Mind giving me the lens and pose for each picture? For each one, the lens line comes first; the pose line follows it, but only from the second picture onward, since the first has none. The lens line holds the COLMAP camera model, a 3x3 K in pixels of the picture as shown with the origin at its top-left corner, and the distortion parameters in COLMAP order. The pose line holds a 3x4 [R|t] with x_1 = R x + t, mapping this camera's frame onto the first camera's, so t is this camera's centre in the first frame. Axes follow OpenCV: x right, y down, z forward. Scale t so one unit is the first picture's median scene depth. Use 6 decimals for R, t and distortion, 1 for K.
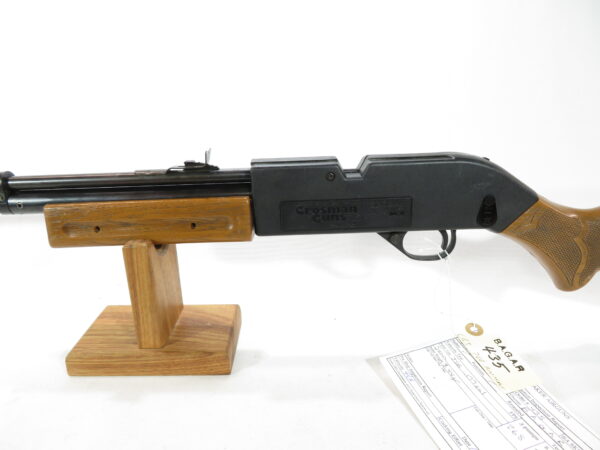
lens RADIAL K [[435.1, 0, 300.0], [0, 435.1, 225.0], [0, 0, 1]] dist [-0.002471, -0.003211]
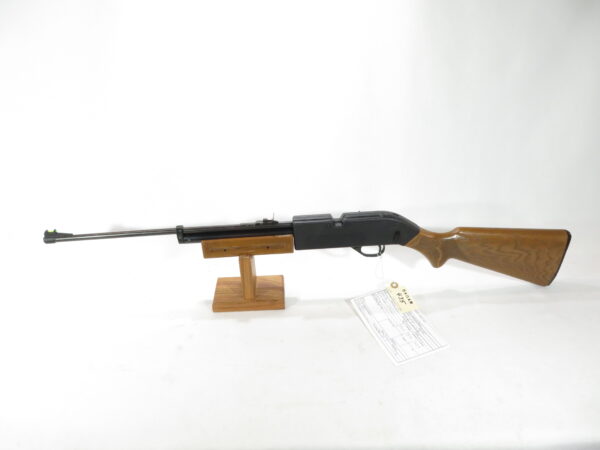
lens RADIAL K [[435.1, 0, 300.0], [0, 435.1, 225.0], [0, 0, 1]] dist [-0.002471, -0.003211]
pose [[0.999083, -0.028475, 0.031989, -0.145240], [0.022181, 0.982998, 0.182273, -0.508210], [-0.036636, -0.181396, 0.982727, -1.173473]]
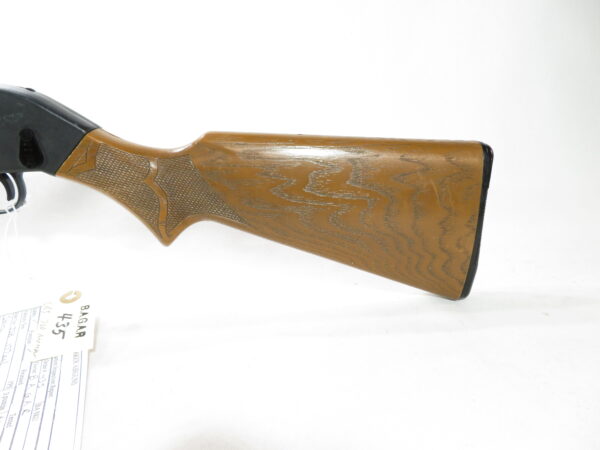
lens RADIAL K [[435.1, 0, 300.0], [0, 435.1, 225.0], [0, 0, 1]] dist [-0.002471, -0.003211]
pose [[0.997800, -0.034804, 0.056424, 0.888117], [0.038775, 0.996732, -0.070869, 0.195213], [-0.053773, 0.072901, 0.995889, 0.126621]]
